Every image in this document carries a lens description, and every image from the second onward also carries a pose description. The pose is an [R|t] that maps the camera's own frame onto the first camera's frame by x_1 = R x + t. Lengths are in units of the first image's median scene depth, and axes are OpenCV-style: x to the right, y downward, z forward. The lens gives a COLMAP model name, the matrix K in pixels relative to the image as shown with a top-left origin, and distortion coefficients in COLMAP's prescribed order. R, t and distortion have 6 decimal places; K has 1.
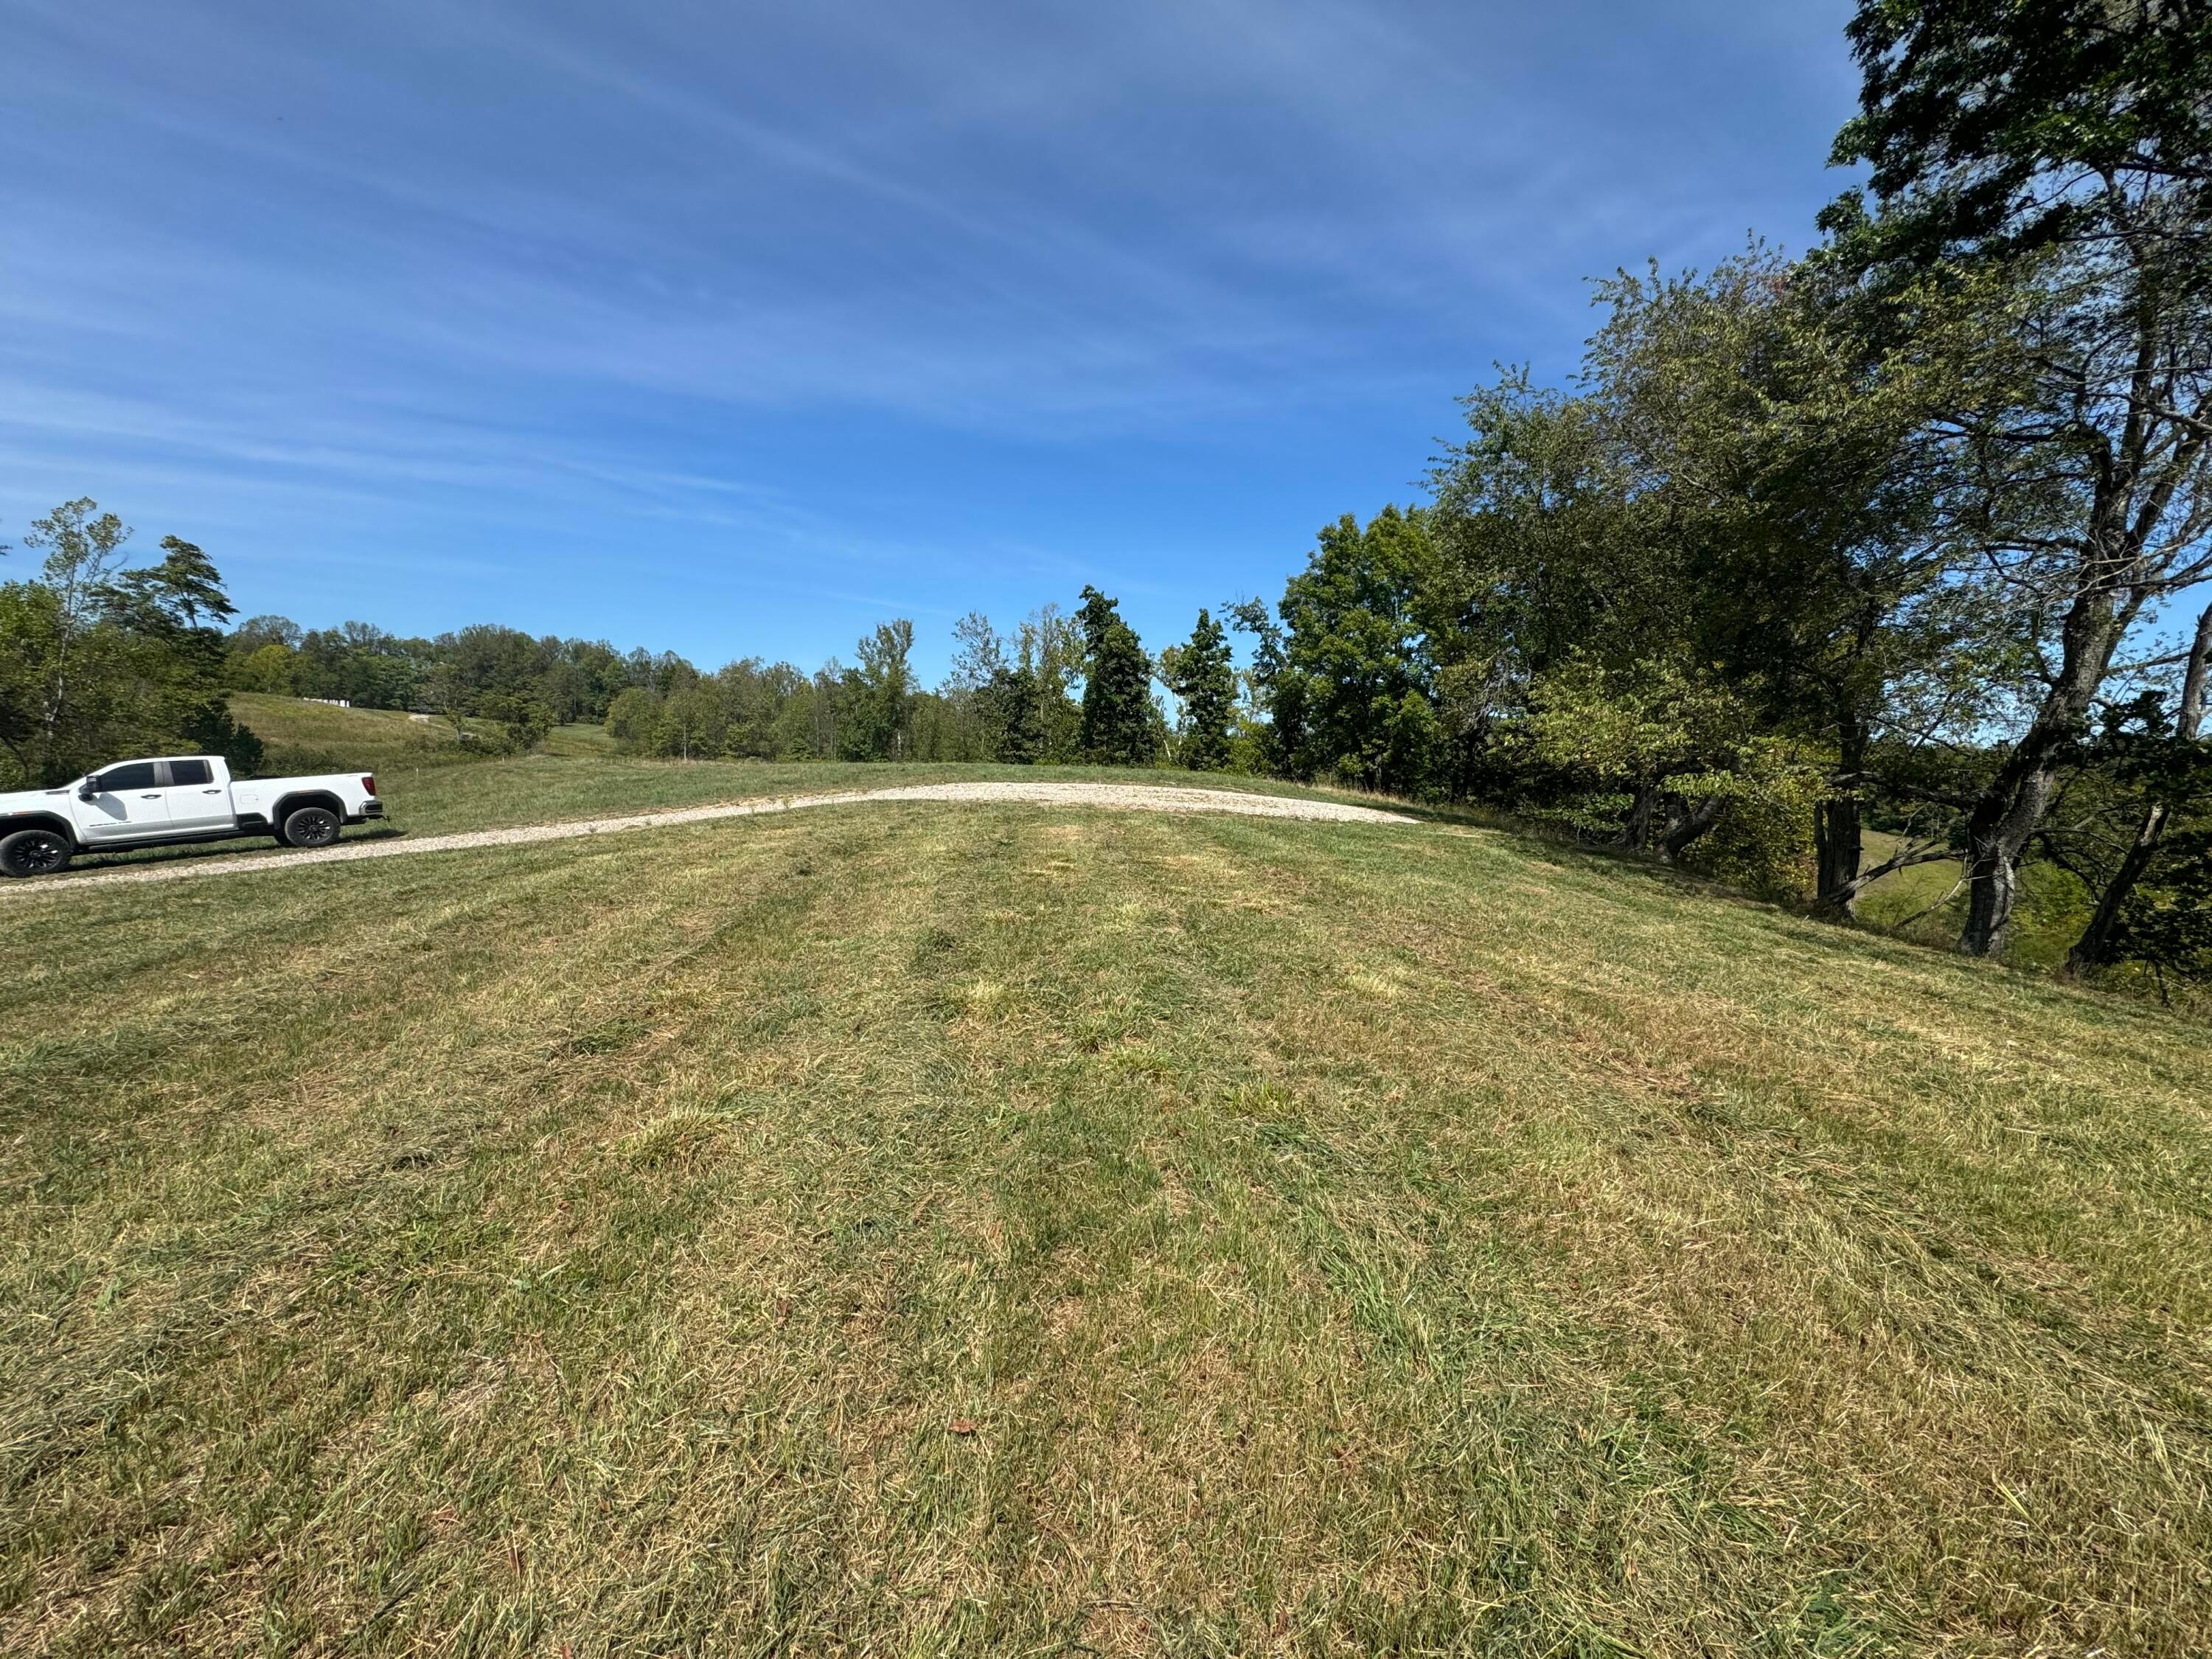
lens RADIAL K [[881.1, 0, 1106.3], [0, 881.1, 825.3], [0, 0, 1]] dist [0.000503, -0.000279]
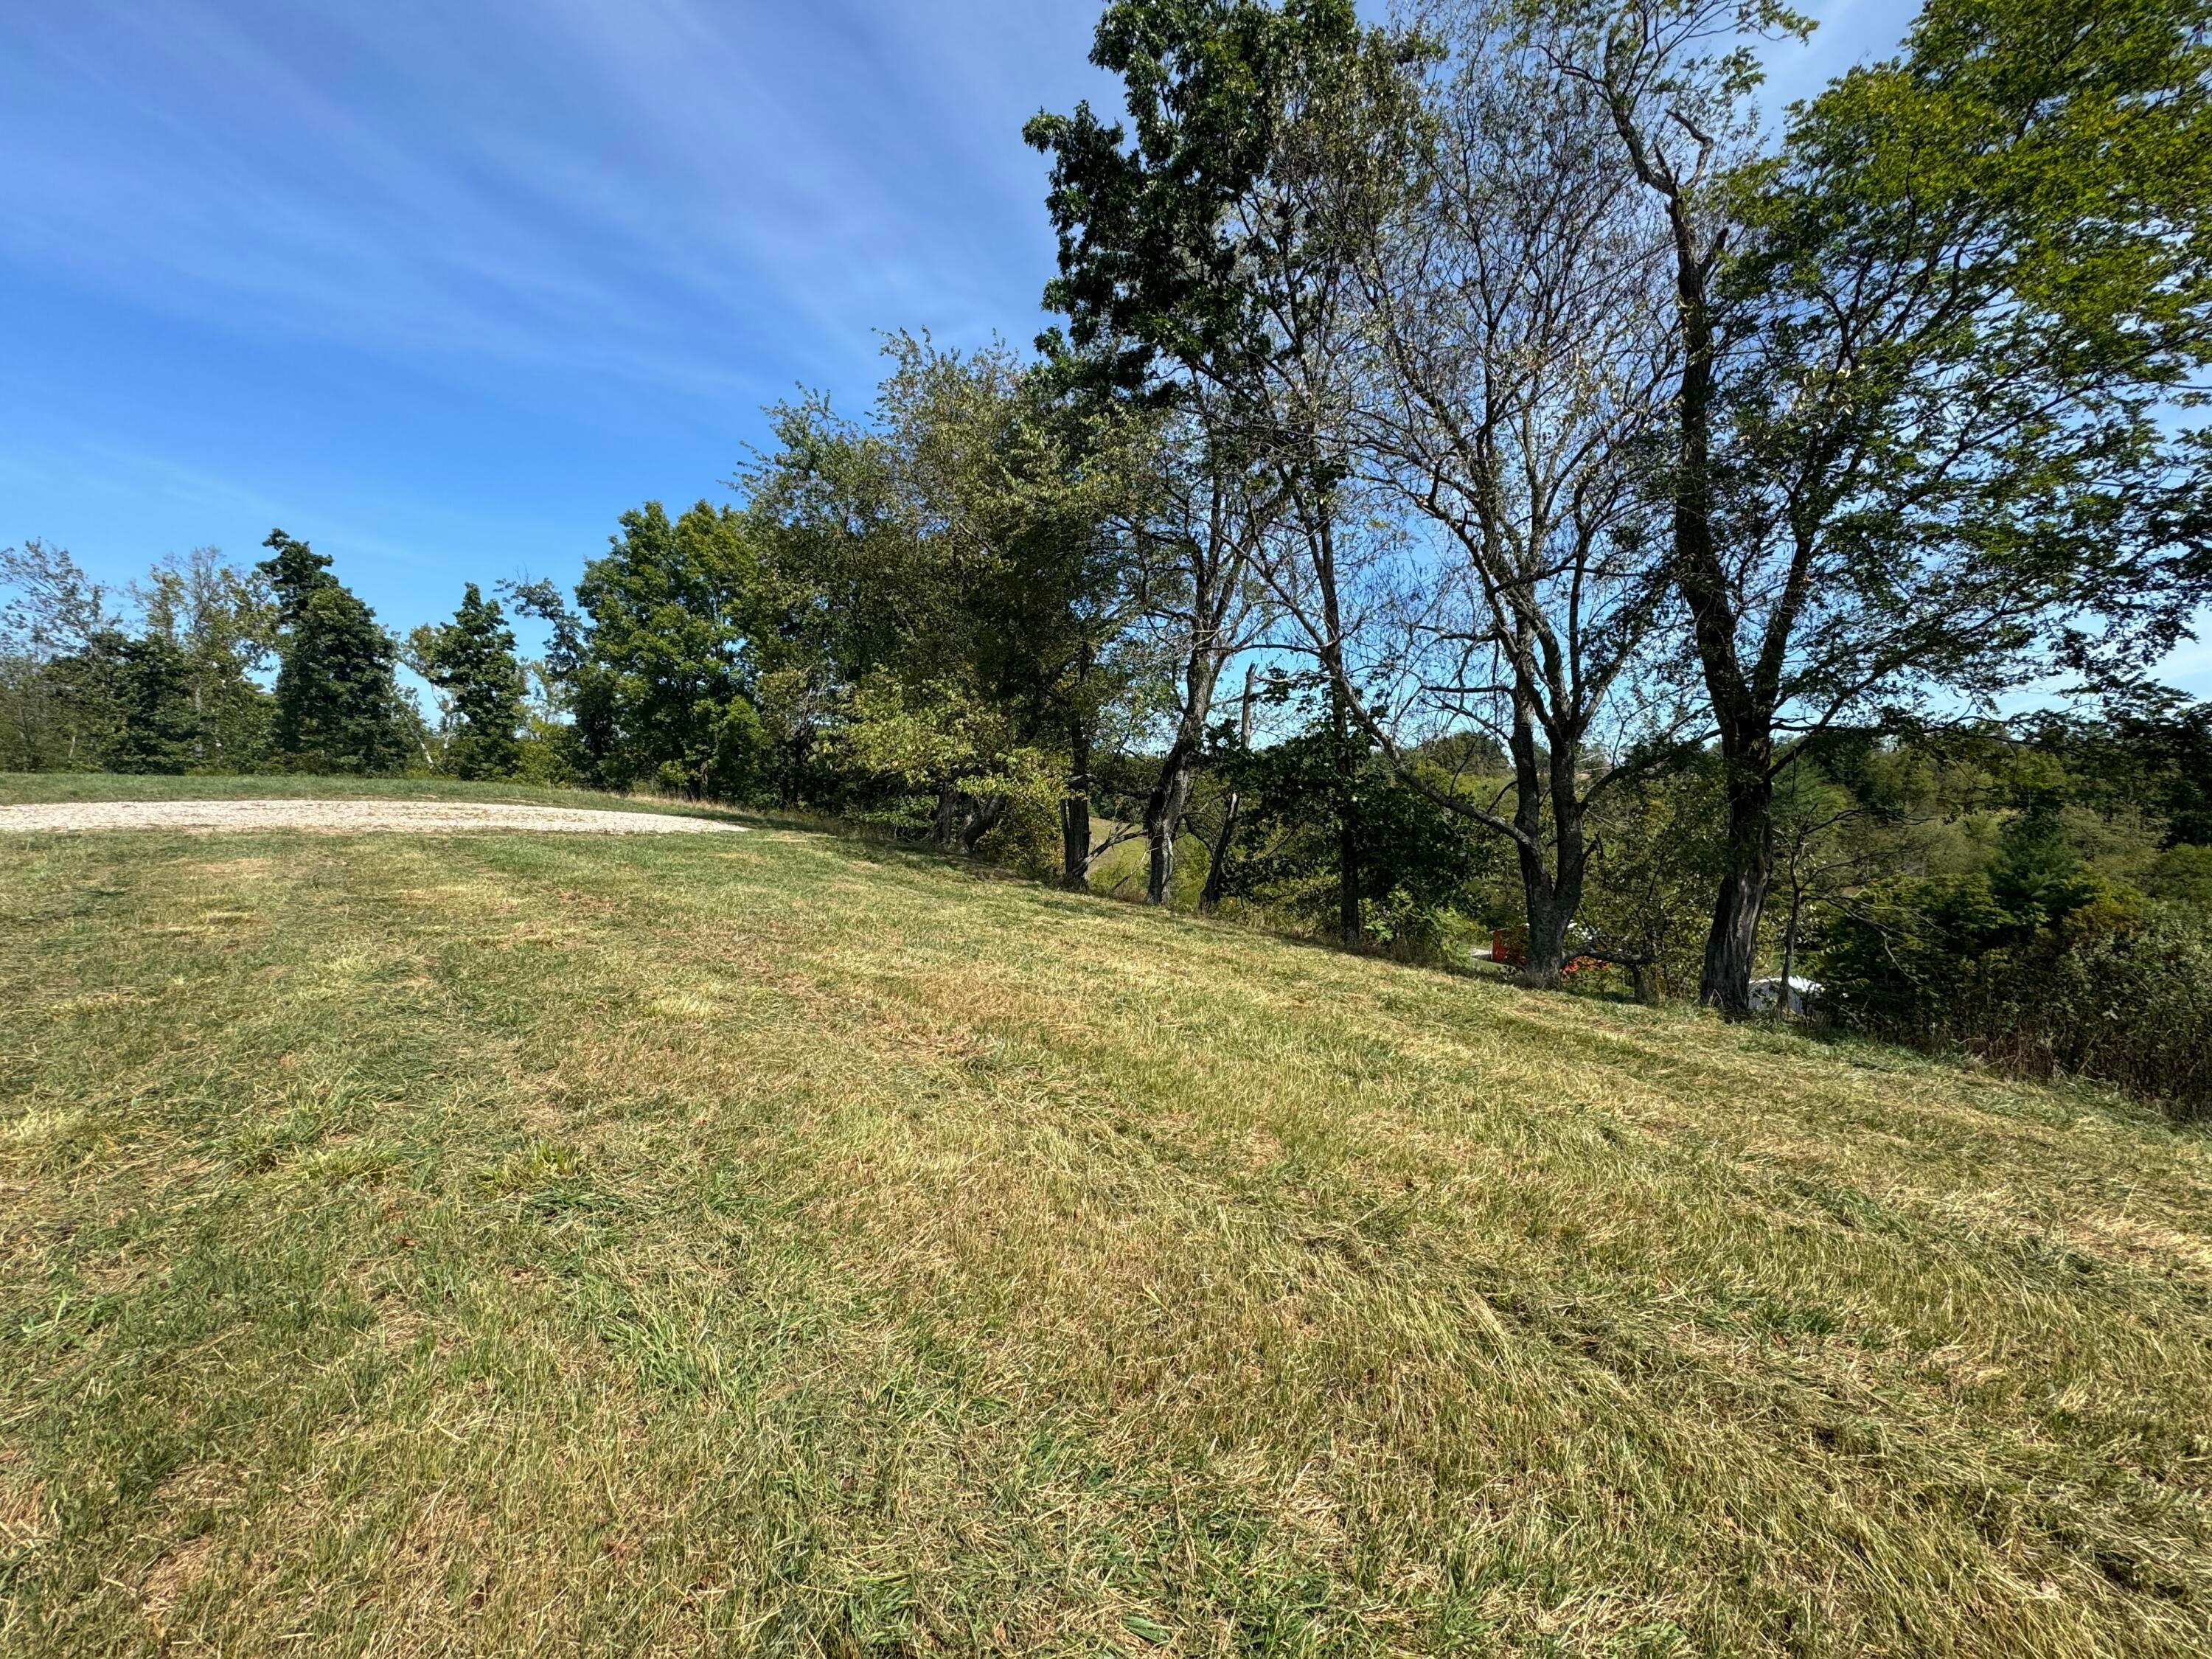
lens RADIAL K [[881.1, 0, 1106.3], [0, 881.1, 825.3], [0, 0, 1]] dist [0.000503, -0.000279]
pose [[0.750441, -0.047477, 0.659230, 0.003823], [0.052292, 0.998555, 0.012388, 0.000118], [-0.658865, 0.025176, 0.751840, -0.000654]]
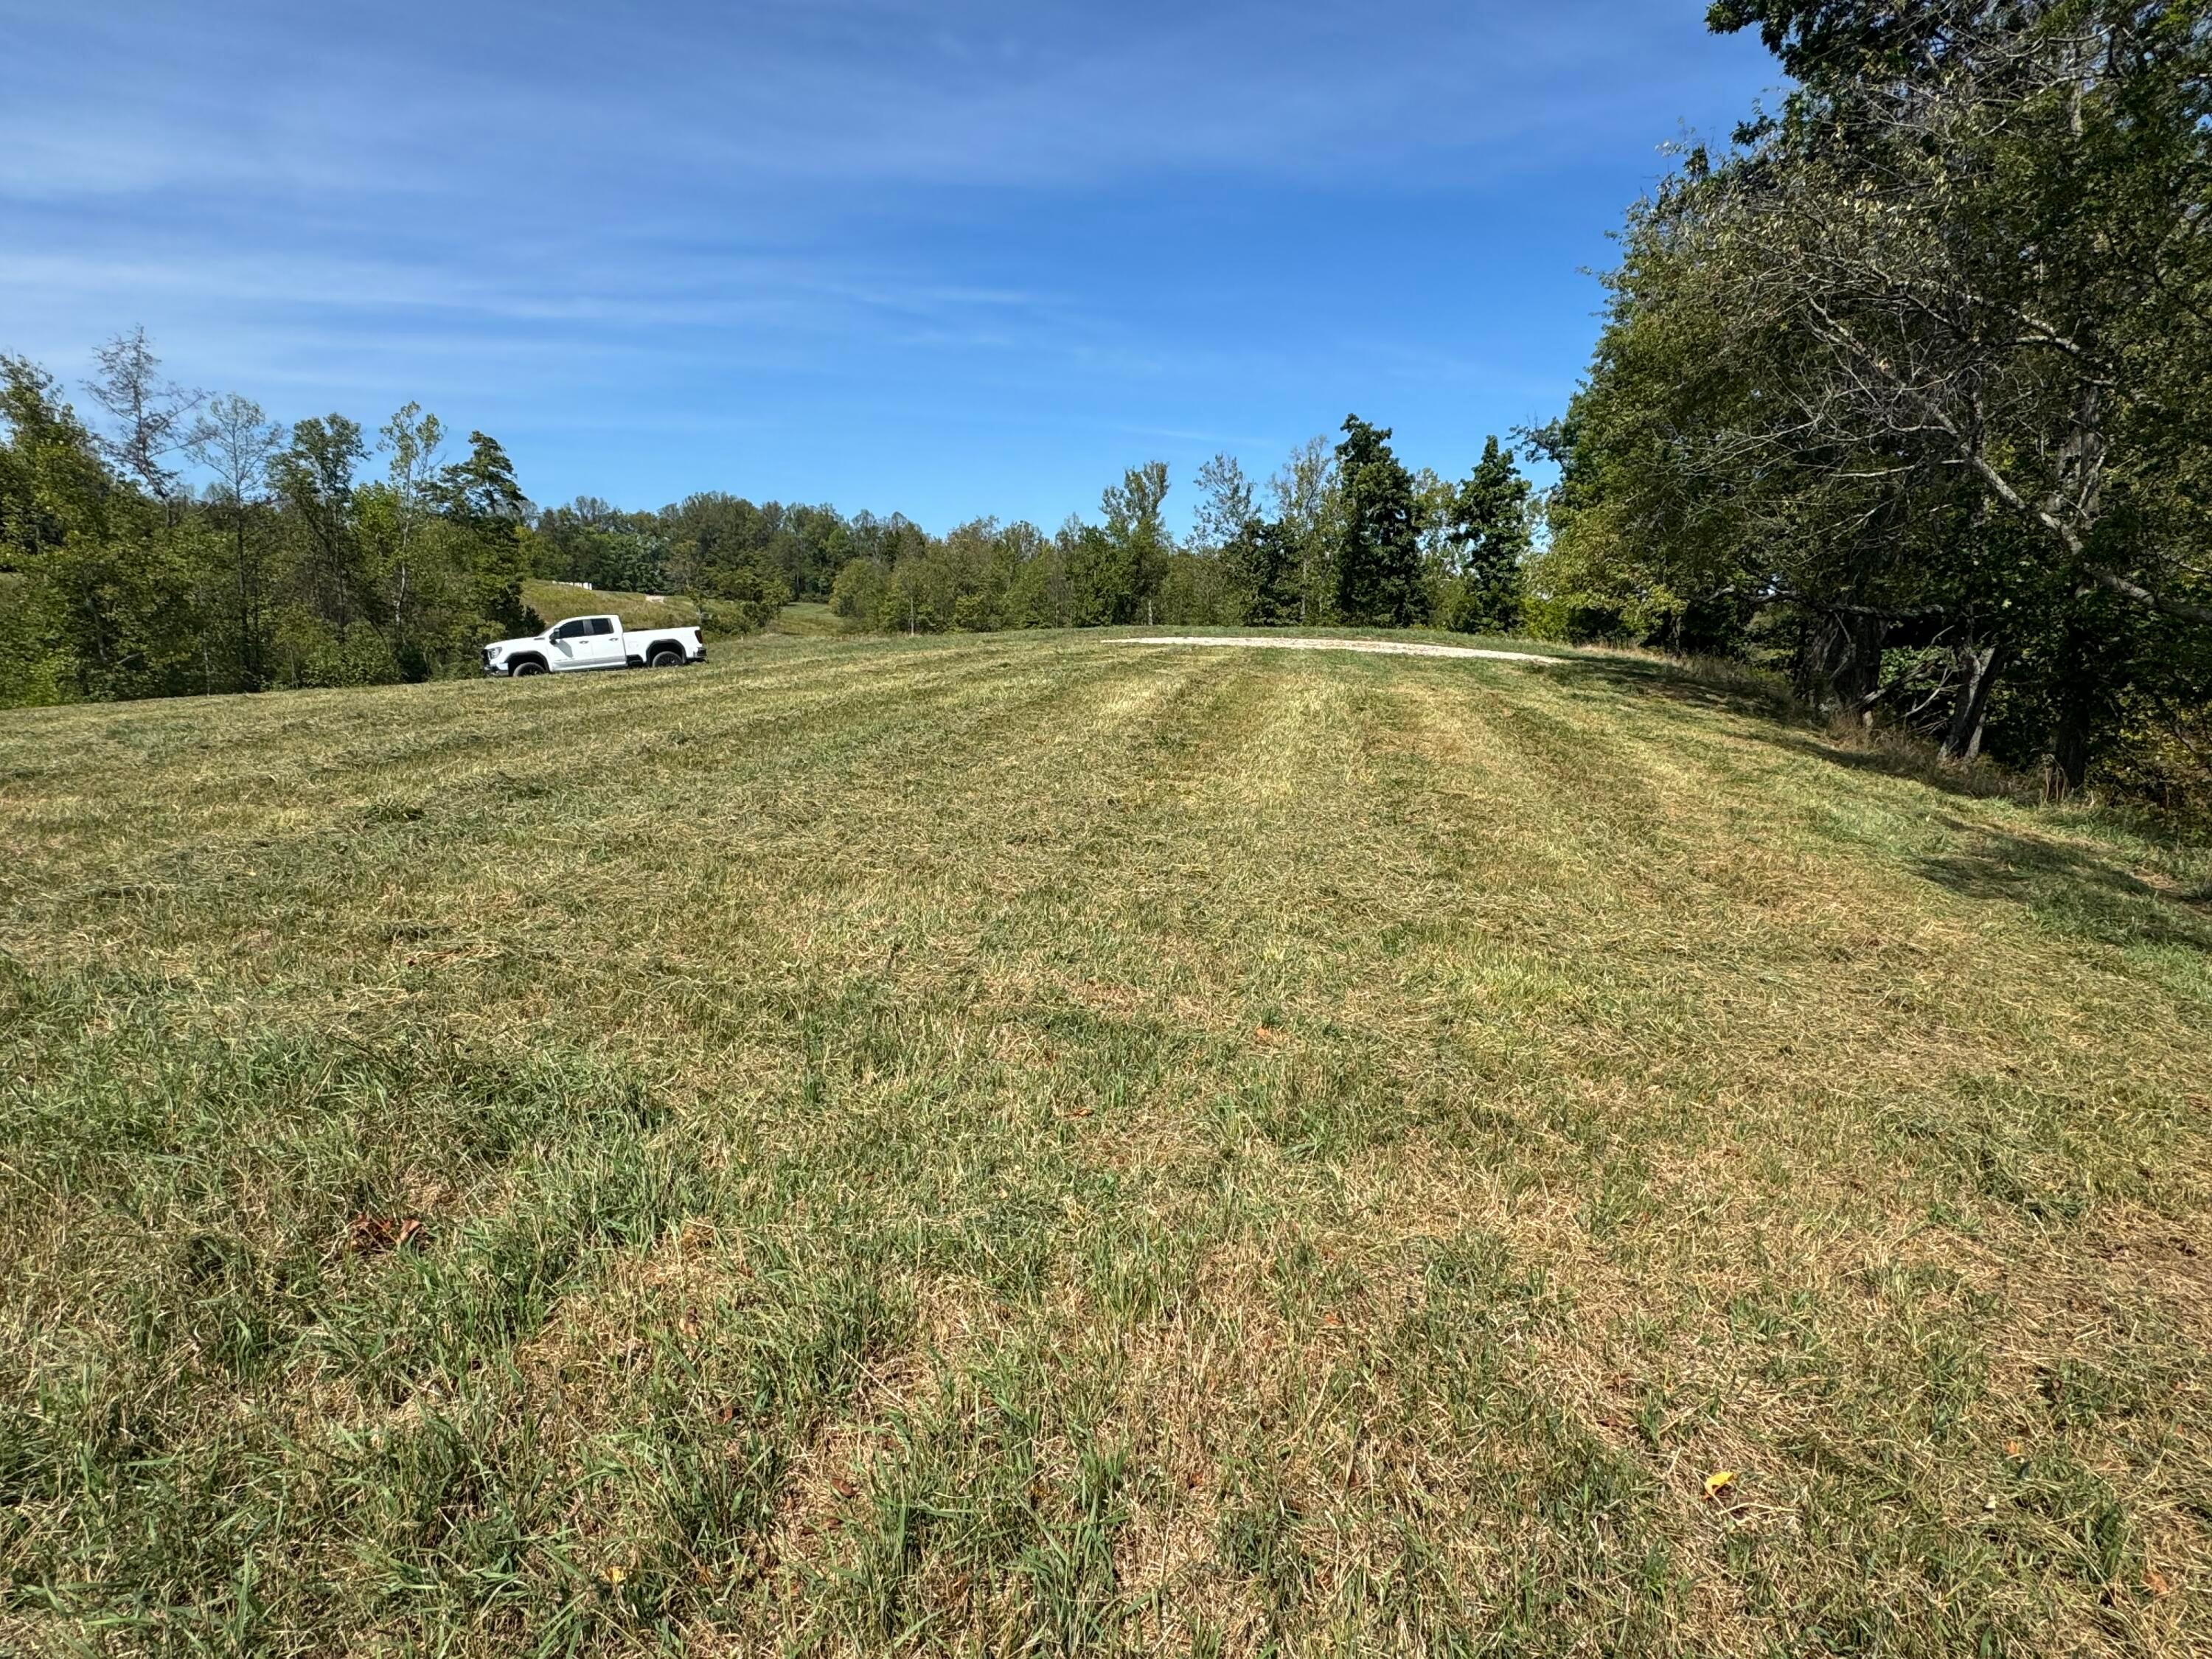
lens RADIAL K [[1166.9, 0, 1106.0], [0, 1166.9, 829.5], [0, 0, 1]] dist [-0.002223, 0.000554]
pose [[0.959618, 0.029321, -0.279772, 0.101955], [-0.005019, 0.996179, 0.087188, 0.032063], [0.281260, -0.082263, 0.956099, -0.202734]]
